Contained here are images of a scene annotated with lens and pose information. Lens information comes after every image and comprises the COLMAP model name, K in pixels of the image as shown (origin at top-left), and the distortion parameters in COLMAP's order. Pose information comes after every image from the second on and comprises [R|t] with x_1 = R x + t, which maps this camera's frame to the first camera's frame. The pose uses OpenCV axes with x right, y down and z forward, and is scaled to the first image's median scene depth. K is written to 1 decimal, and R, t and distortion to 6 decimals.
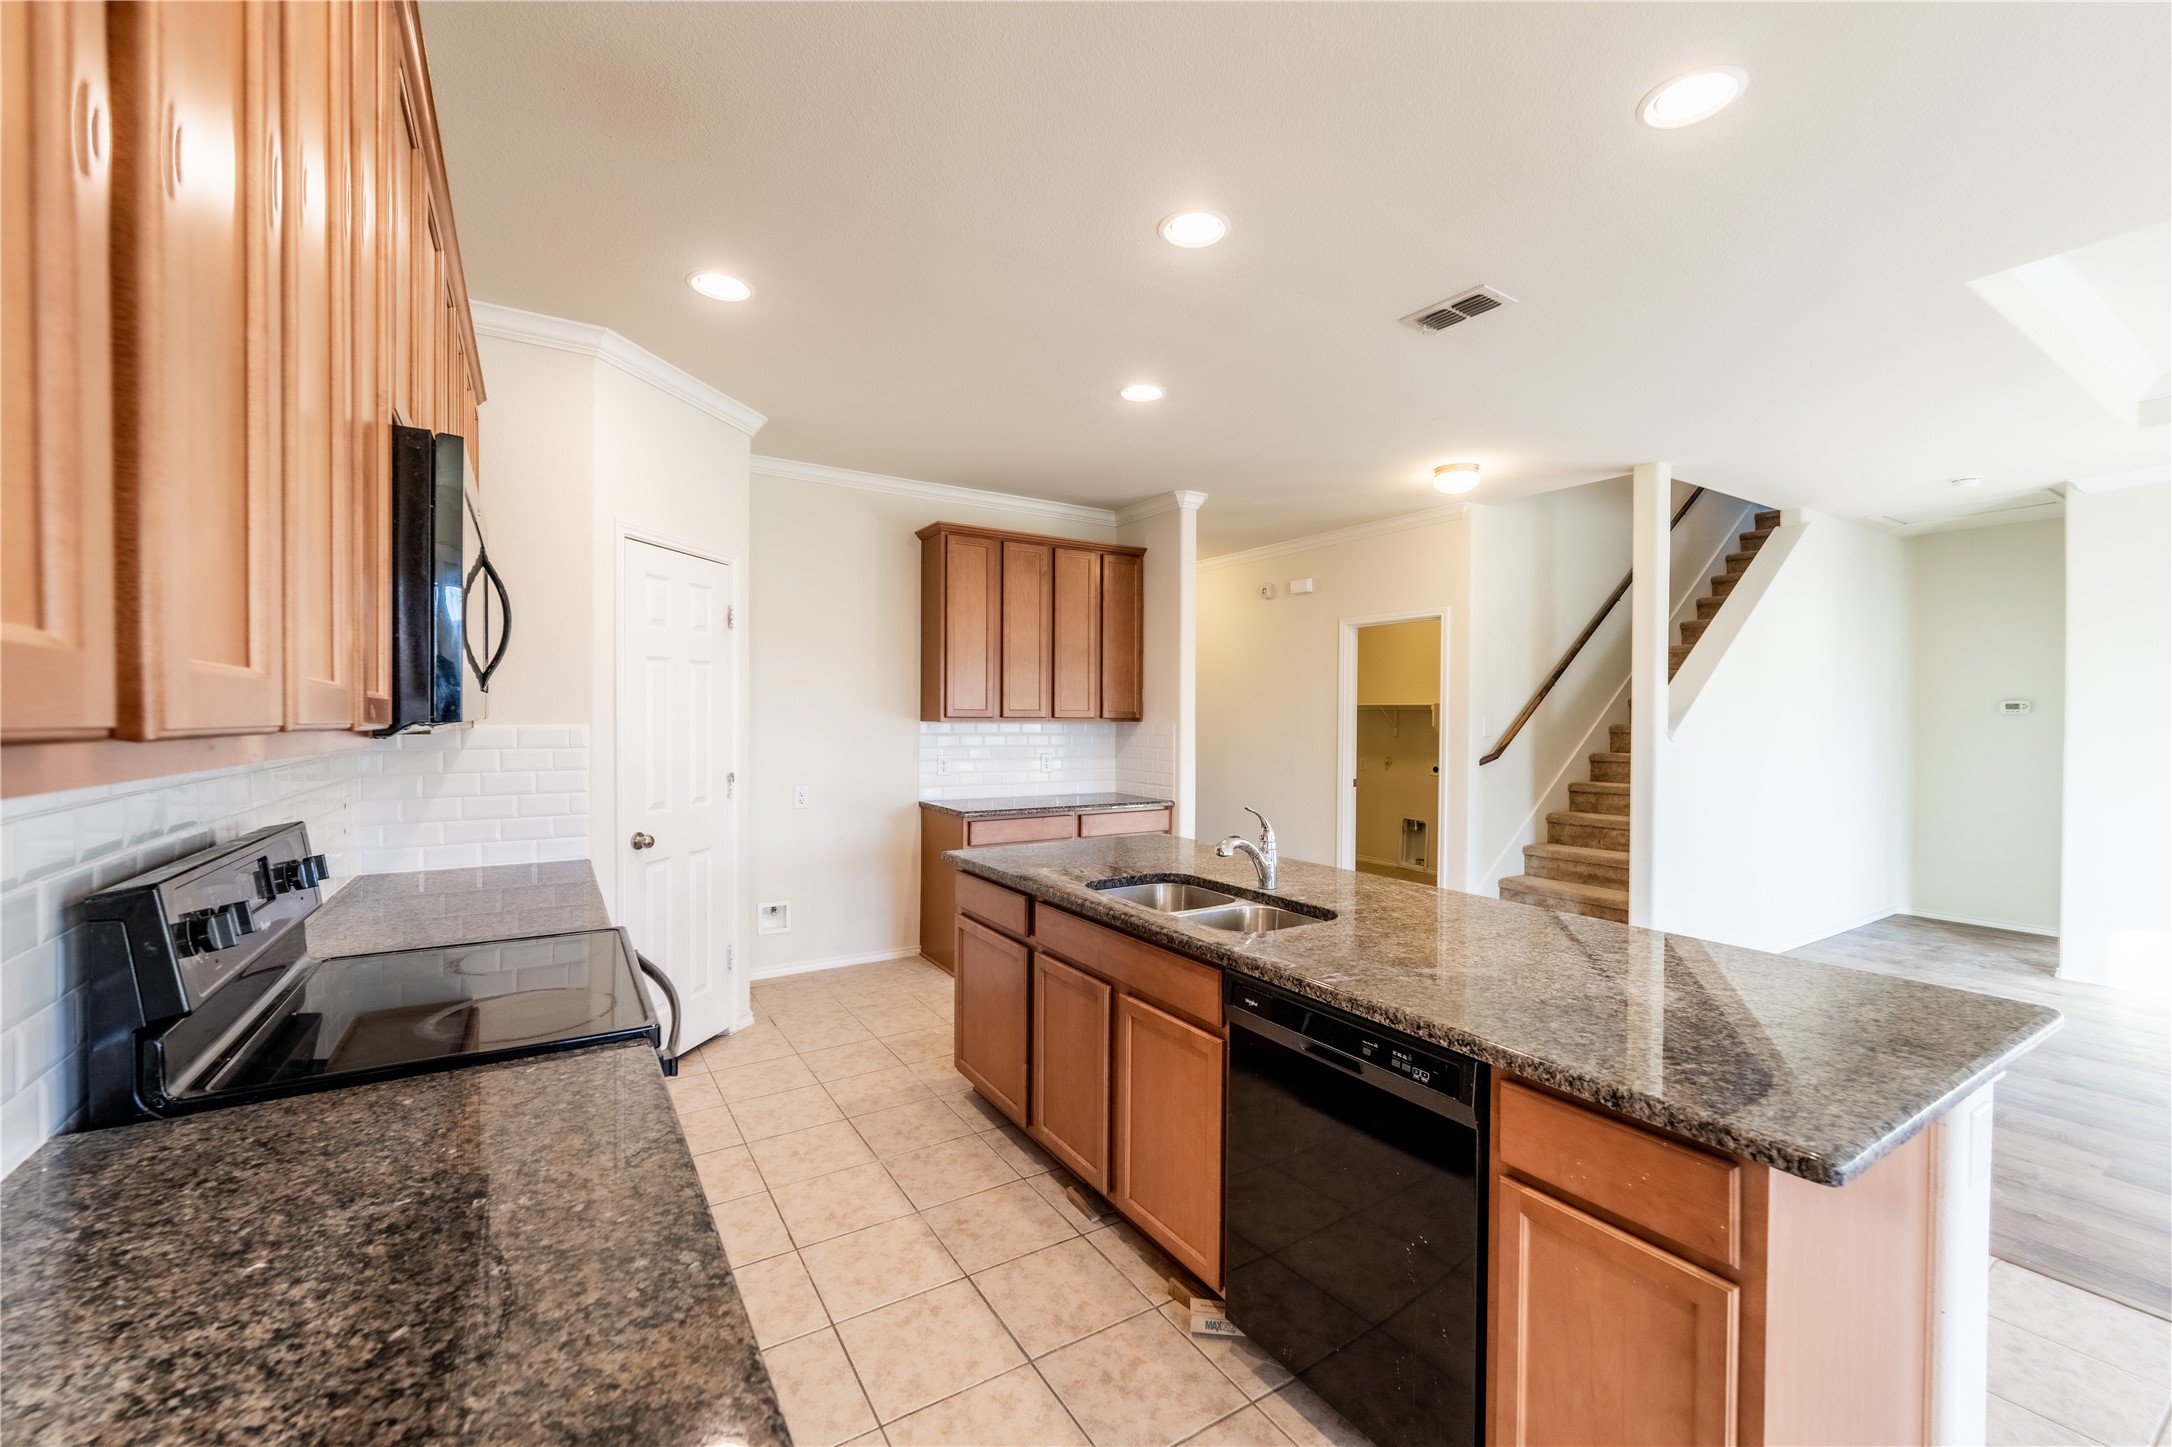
lens RADIAL K [[878.4, 0, 1089.7], [0, 878.4, 730.8], [0, 0, 1]] dist [-0.000045, -0.000898]
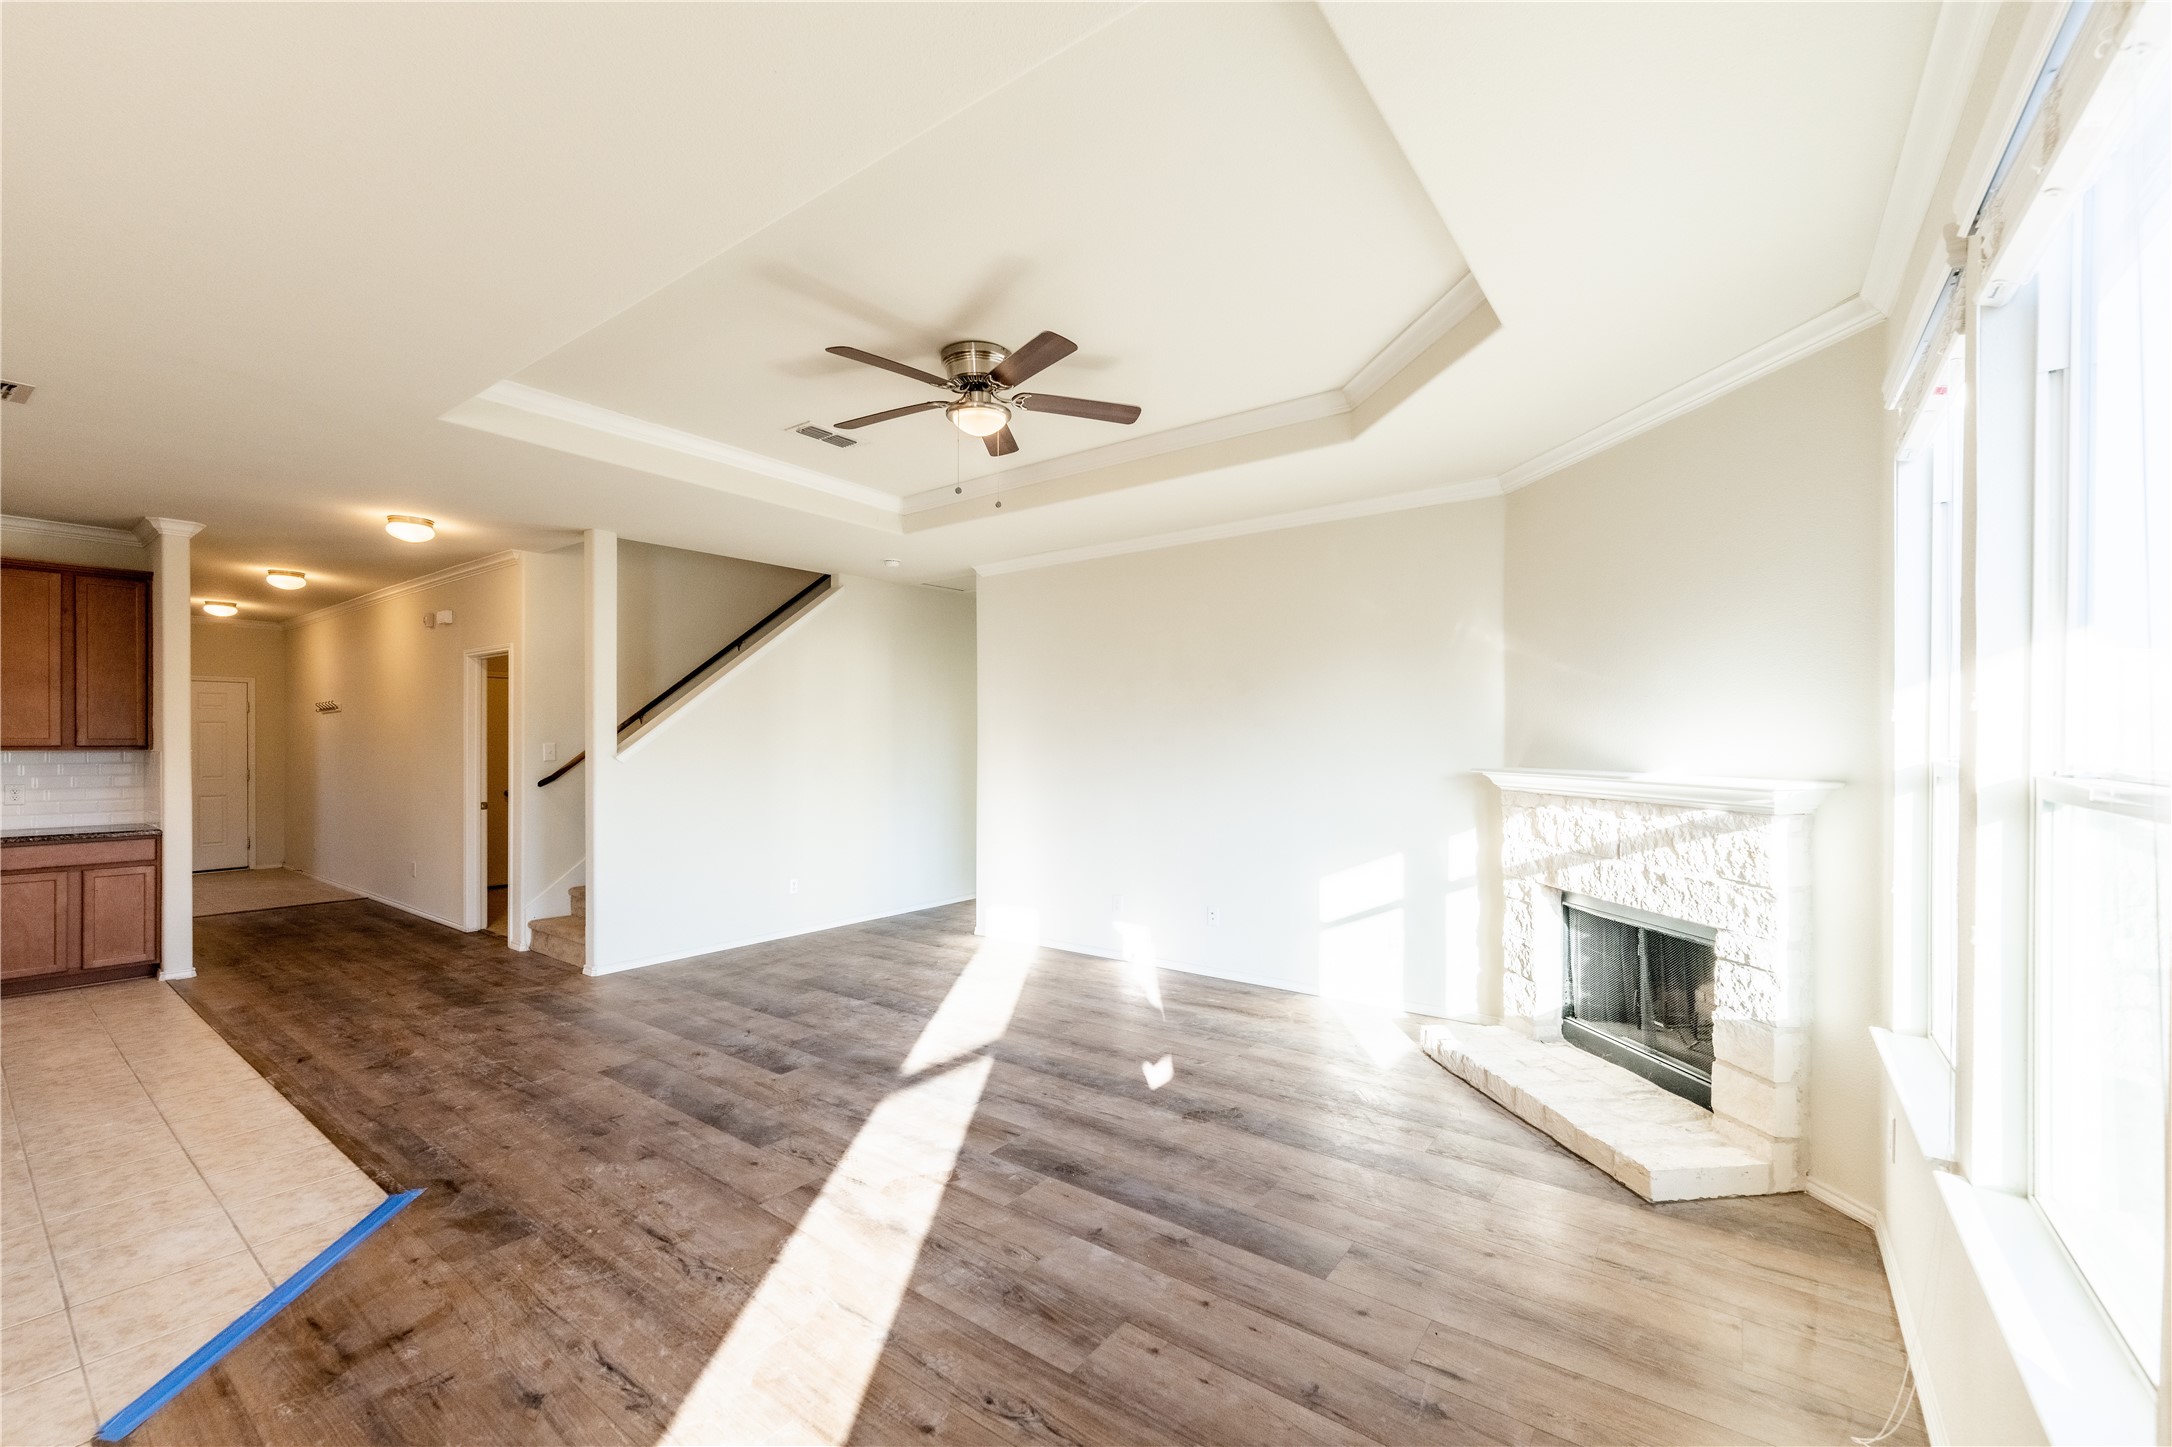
lens RADIAL K [[878.4, 0, 1081.9], [0, 878.4, 743.3], [0, 0, 1]] dist [-0.000045, -0.000898]
pose [[0.935758, -0.005590, 0.352597, 0.700893], [0.010919, 0.999854, -0.013127, 0.006345], [-0.352473, 0.016133, 0.935683, -0.282344]]
